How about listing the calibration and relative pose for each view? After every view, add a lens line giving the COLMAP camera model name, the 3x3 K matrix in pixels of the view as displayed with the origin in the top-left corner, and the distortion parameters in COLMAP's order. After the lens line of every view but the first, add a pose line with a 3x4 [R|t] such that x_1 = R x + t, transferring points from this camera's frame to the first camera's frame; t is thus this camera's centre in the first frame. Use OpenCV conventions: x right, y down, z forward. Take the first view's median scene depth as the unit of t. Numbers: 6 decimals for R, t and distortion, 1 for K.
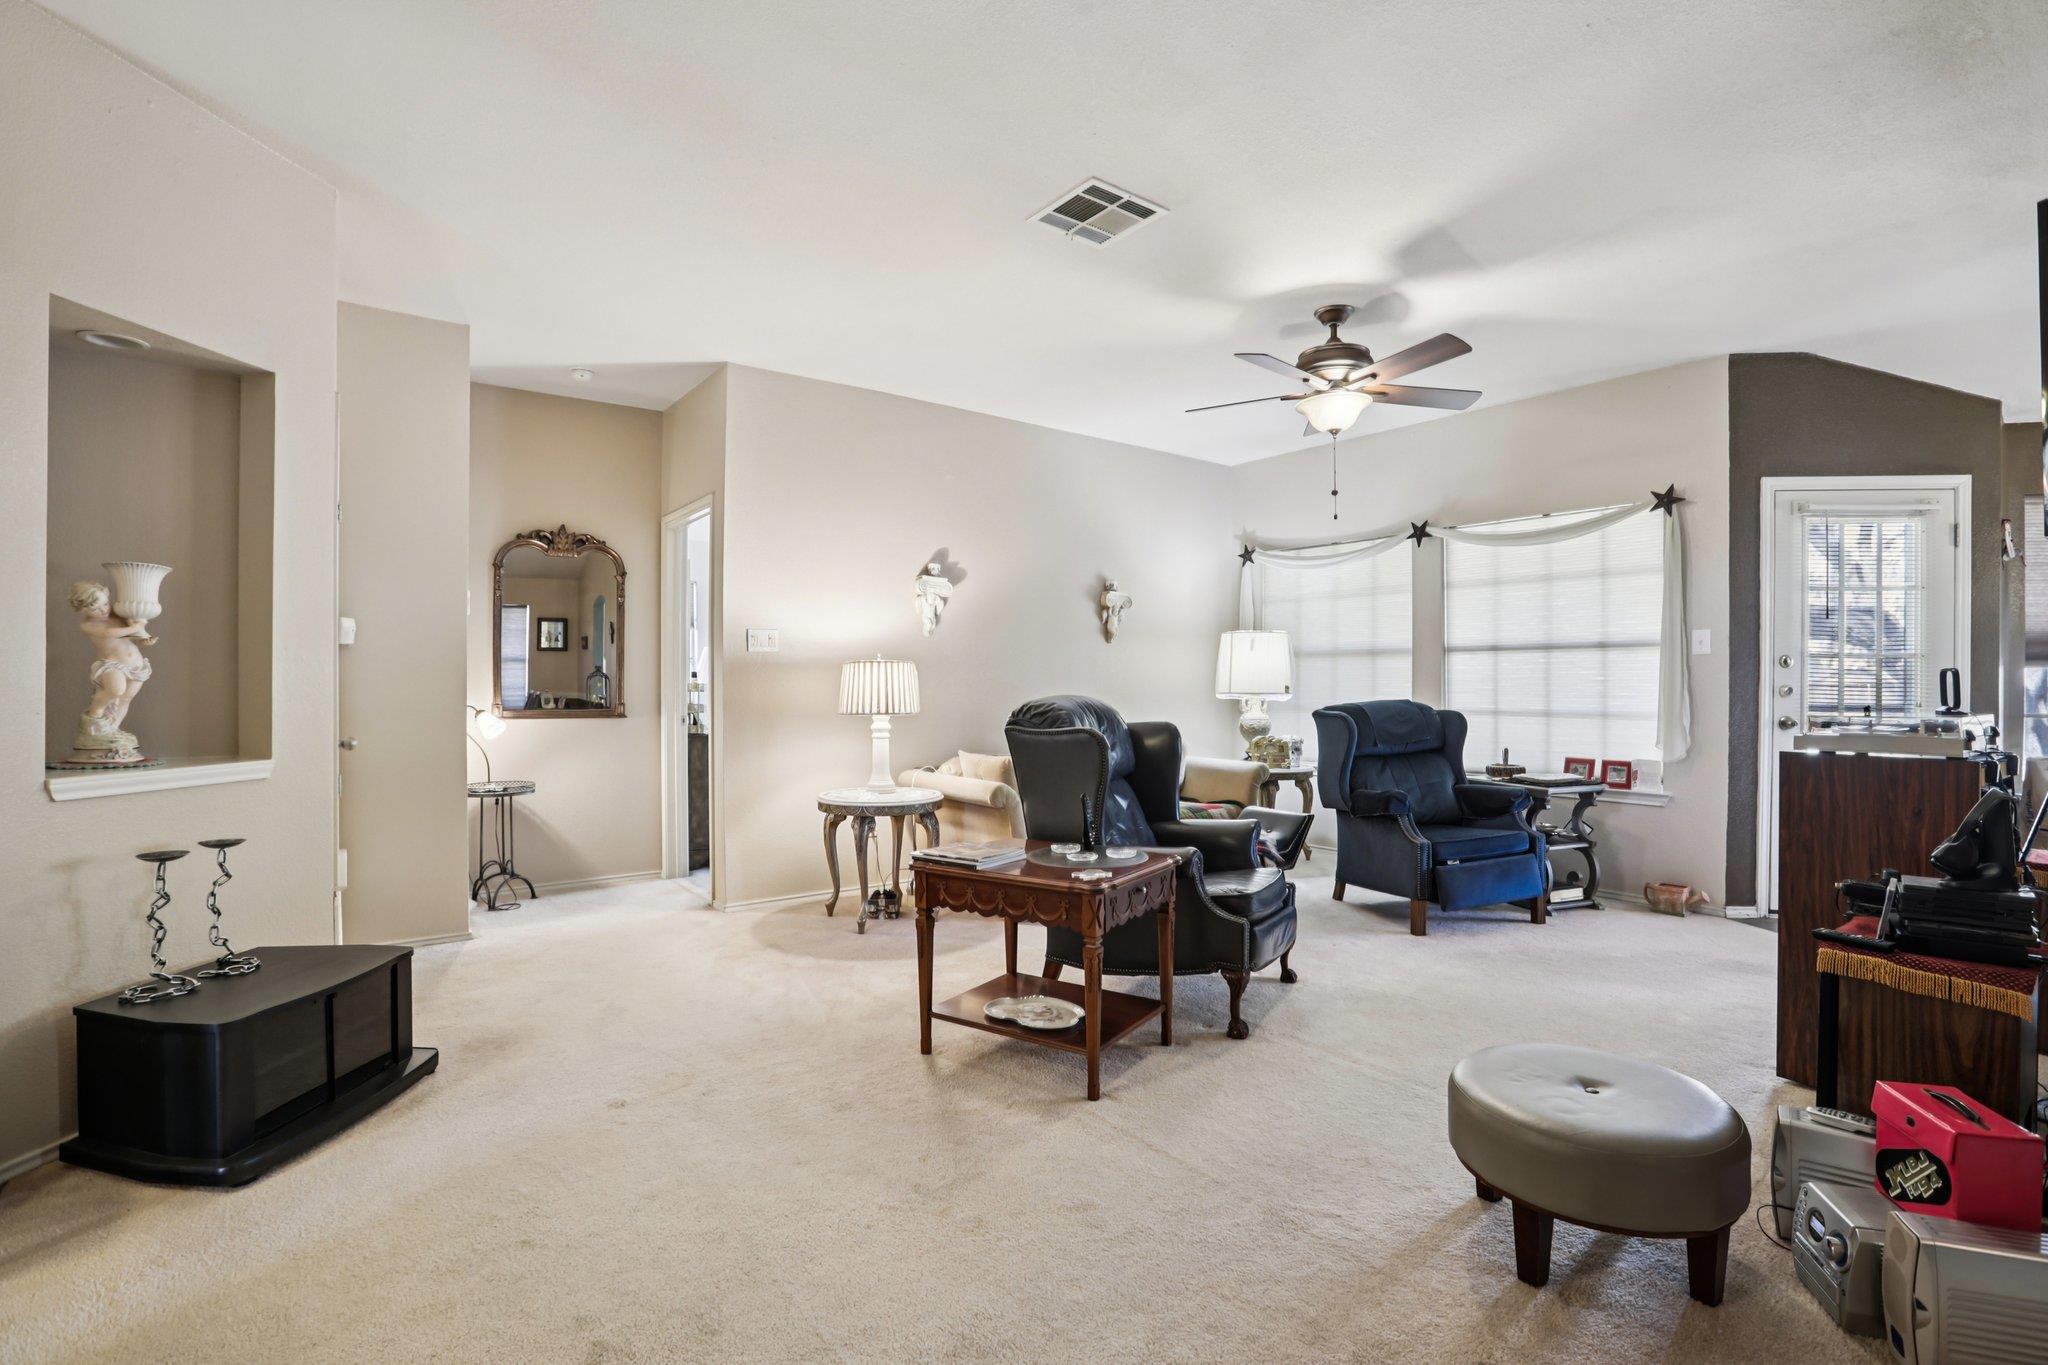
lens RADIAL K [[947.3, 0, 1025.7], [0, 947.3, 687.7], [0, 0, 1]] dist [-0.036560, 0.010042]
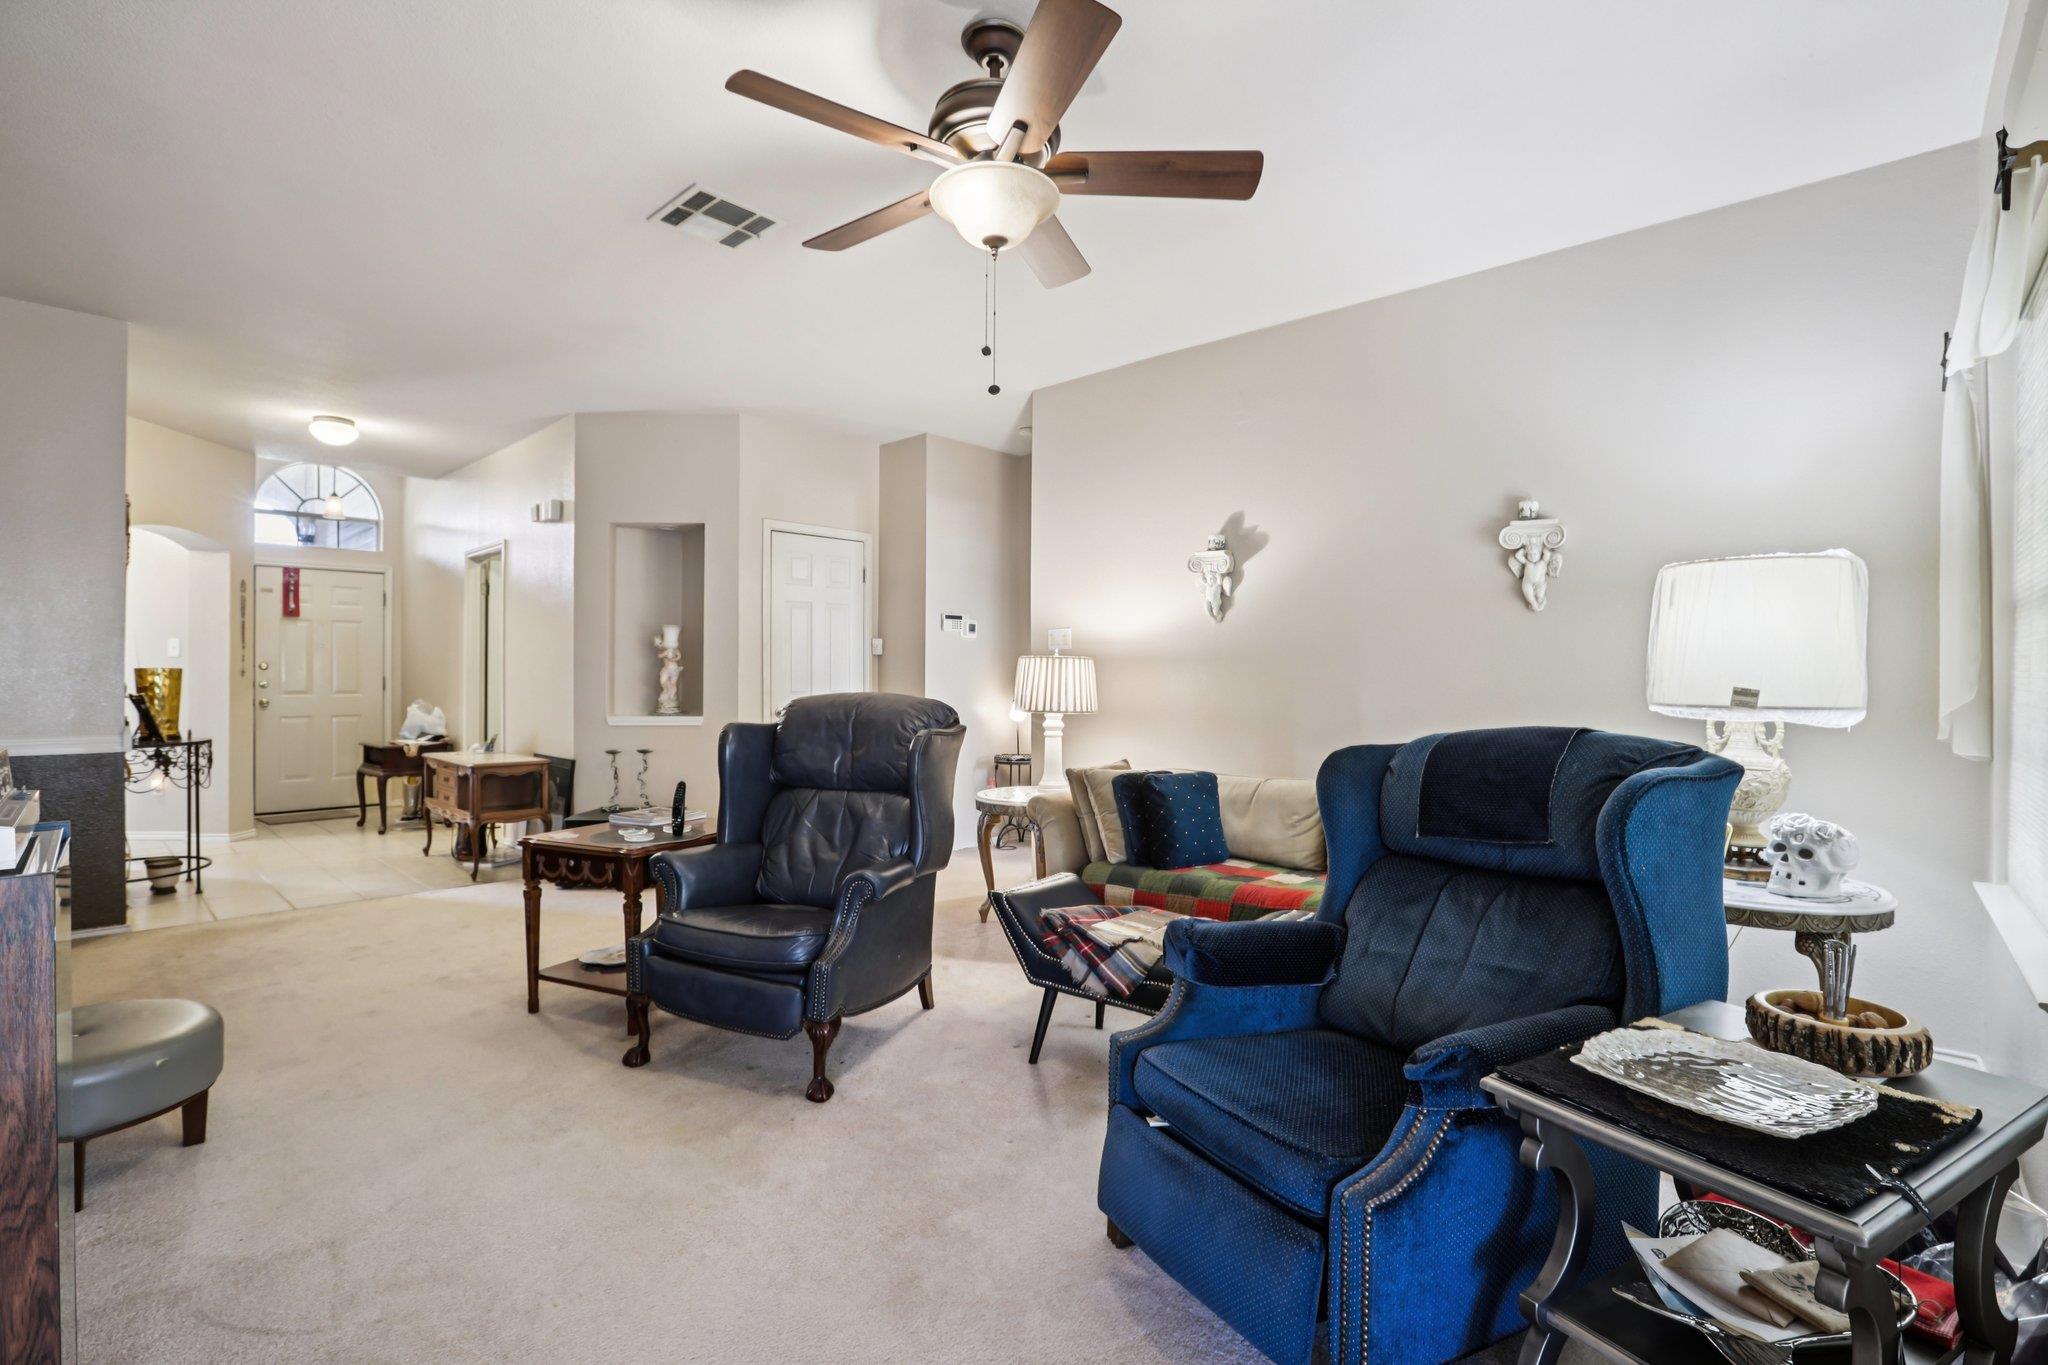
lens RADIAL K [[947.3, 0, 1025.7], [0, 947.3, 687.7], [0, 0, 1]] dist [-0.036560, 0.010042]
pose [[0.178575, 0.010220, -0.983873, 0.816166], [-0.008561, 0.999924, 0.008833, -0.005355], [0.983889, 0.006845, 0.178649, 0.824094]]
